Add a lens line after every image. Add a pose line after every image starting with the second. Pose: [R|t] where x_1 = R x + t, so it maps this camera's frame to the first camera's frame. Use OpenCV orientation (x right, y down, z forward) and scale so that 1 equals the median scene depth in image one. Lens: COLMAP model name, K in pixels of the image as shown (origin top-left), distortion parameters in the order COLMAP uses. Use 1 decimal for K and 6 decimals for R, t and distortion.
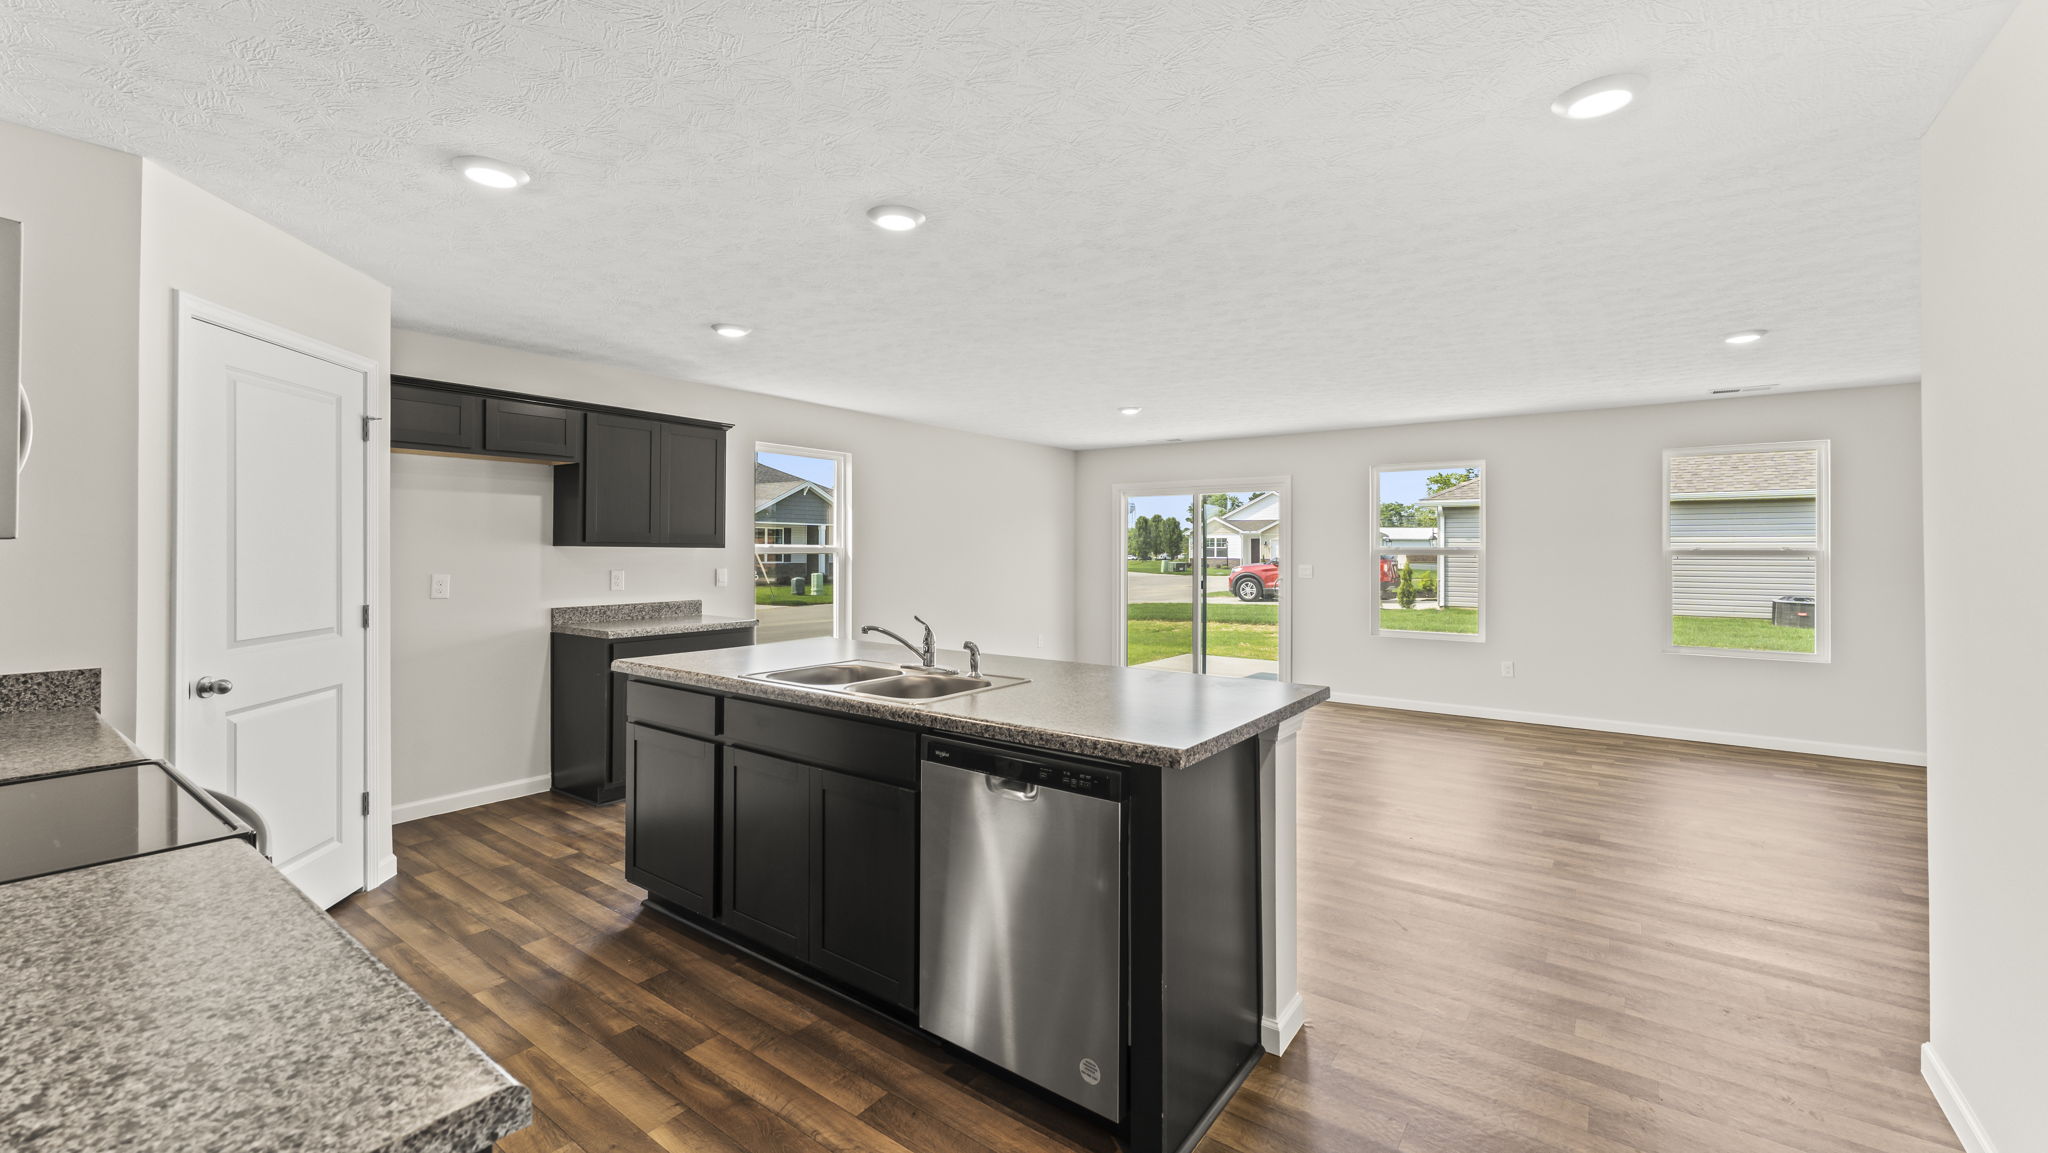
lens RADIAL K [[821.6, 0, 1000.3], [0, 821.6, 575.0], [0, 0, 1]] dist [-0.000440, 0.000007]
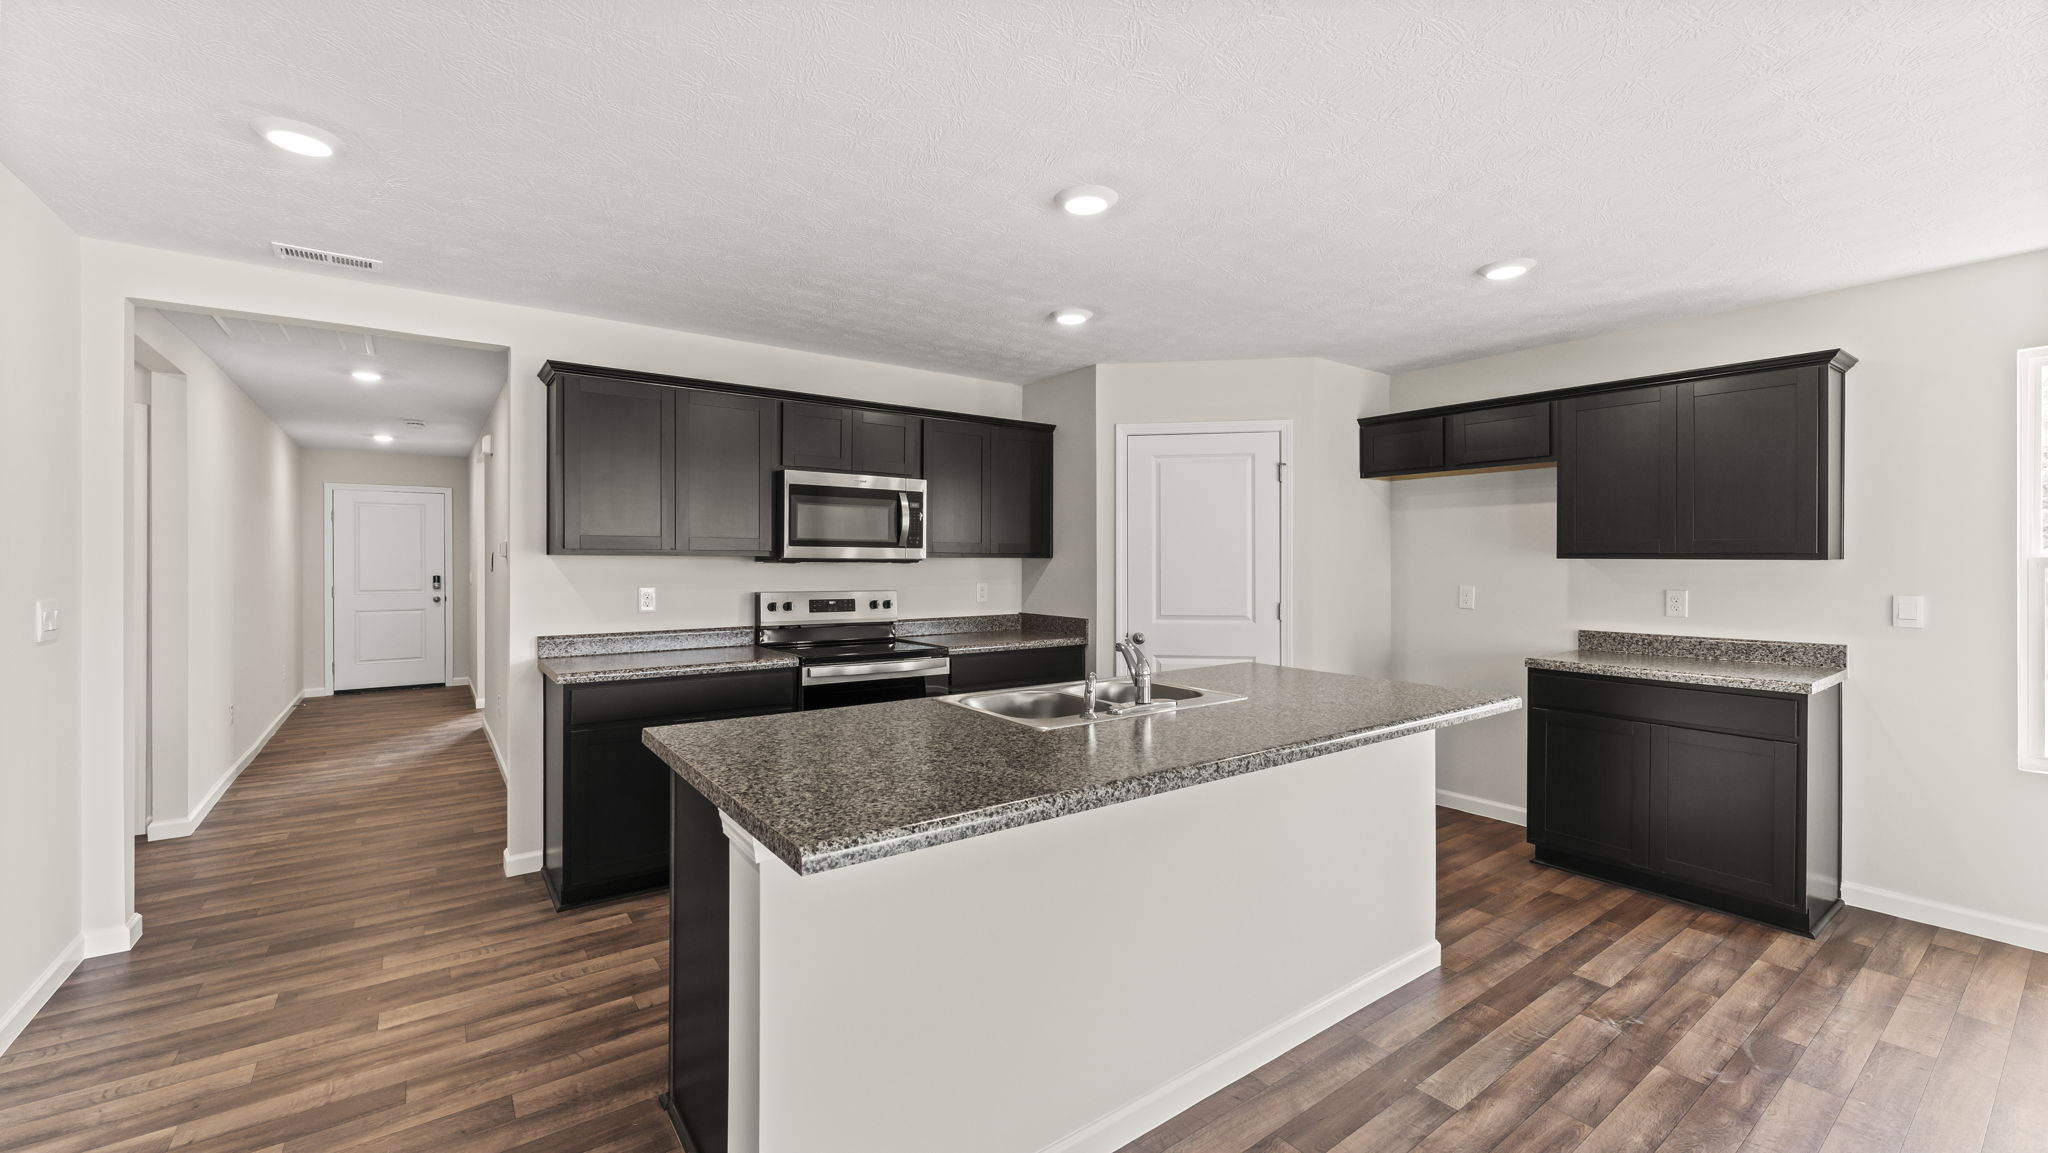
lens RADIAL K [[819.8, 0, 1023.9], [0, 819.8, 548.2], [0, 0, 1]] dist [0.000968, 0.000176]
pose [[-0.280956, -0.017883, -0.959554, 0.630104], [-0.032331, 0.999435, -0.009160, -0.027101], [0.959176, 0.028449, -0.281375, 0.977386]]
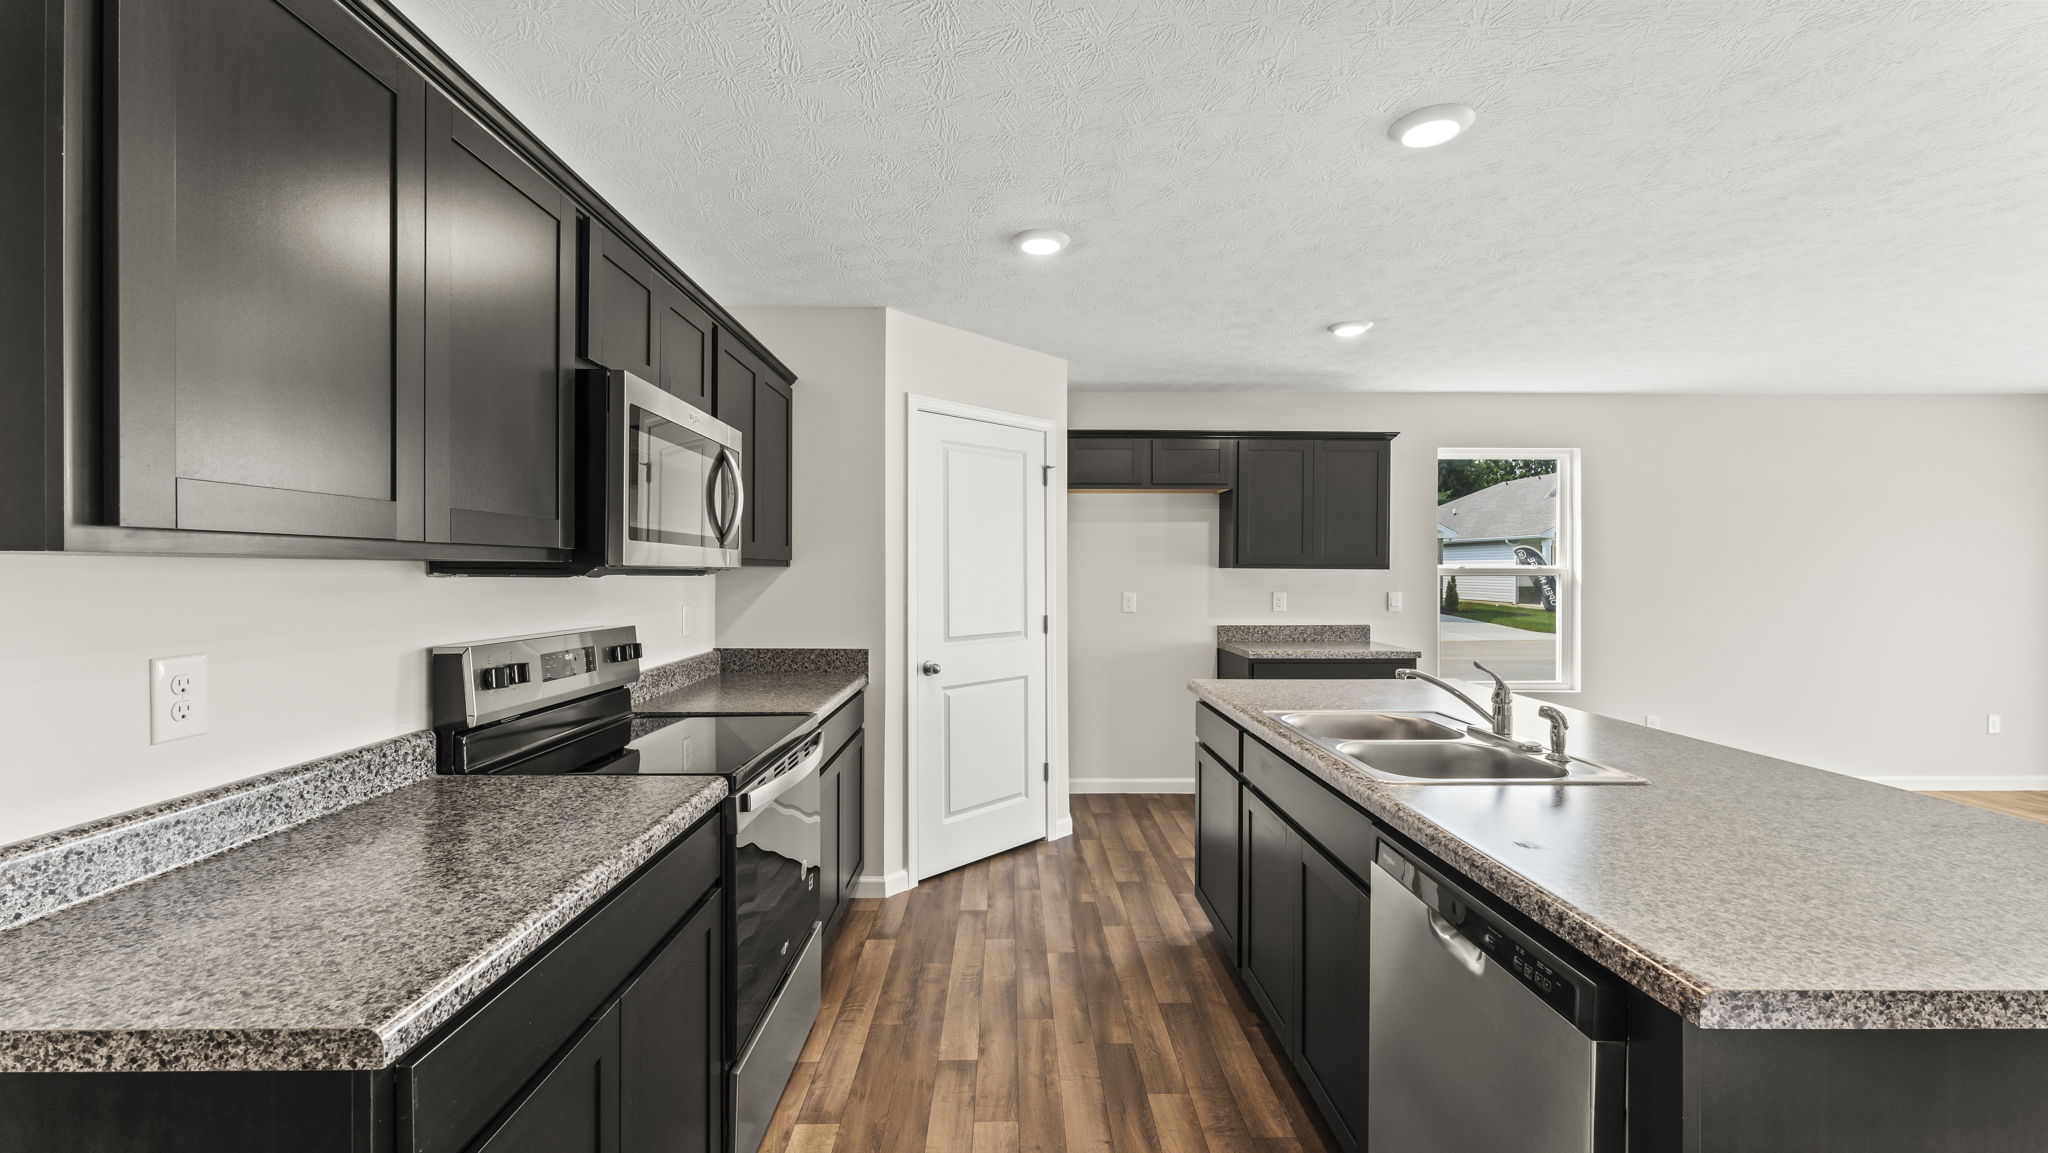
lens RADIAL K [[804.2, 0, 1029.7], [0, 804.2, 593.0], [0, 0, 1]] dist [-0.000607, -0.000216]
pose [[0.618429, 0.020719, -0.785567, 0.186883], [-0.023614, 0.999691, 0.007776, -0.006823], [0.785485, 0.013742, 0.618728, 0.217927]]
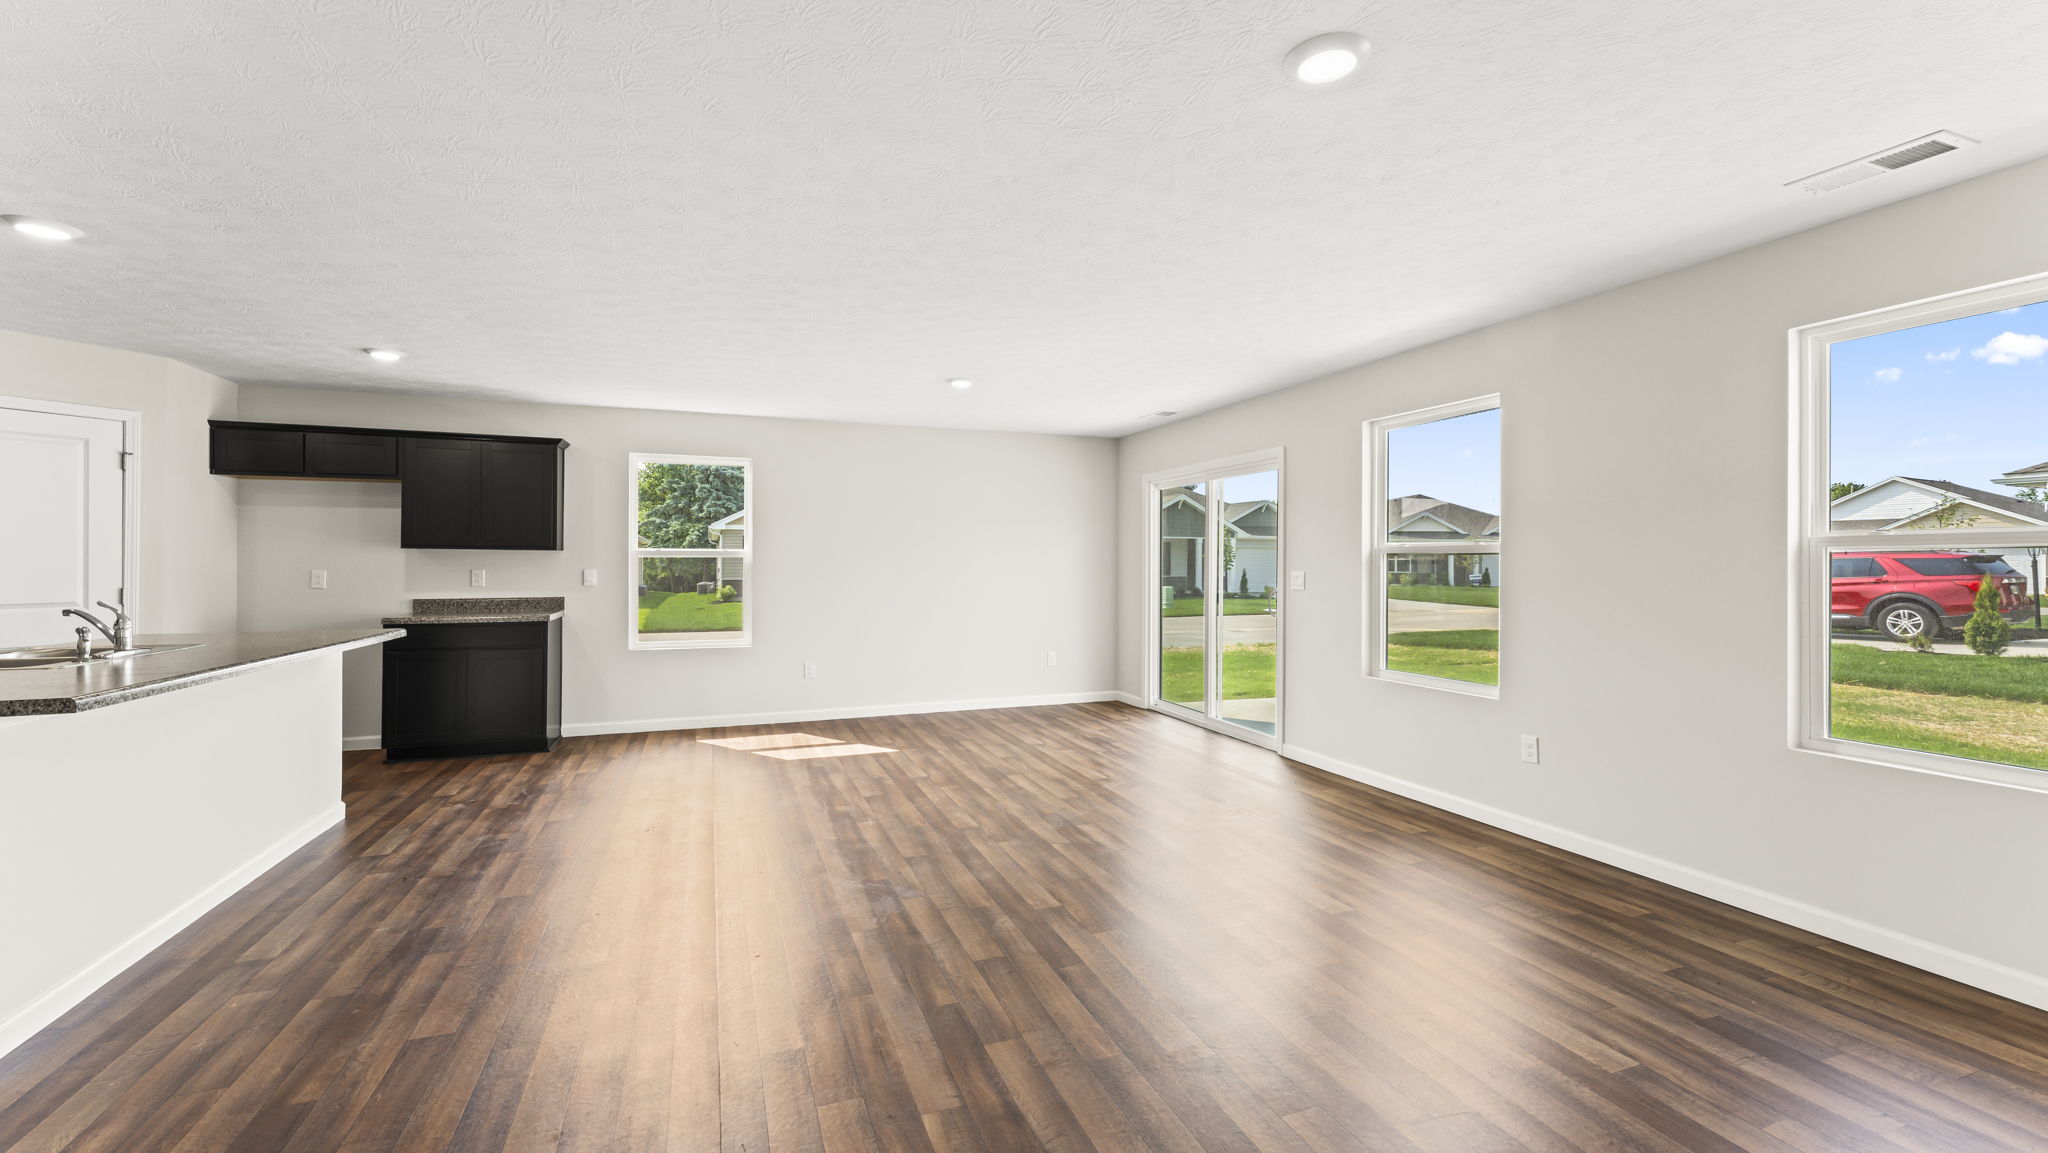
lens RADIAL K [[837.3, 0, 1024.0], [0, 837.3, 576.5], [0, 0, 1]] dist [0.001496, 0.000257]
pose [[0.845716, 0.005678, -0.533603, 1.271322], [-0.016125, 0.999759, -0.014919, 0.014582], [0.533389, 0.021222, 0.845604, 0.615181]]
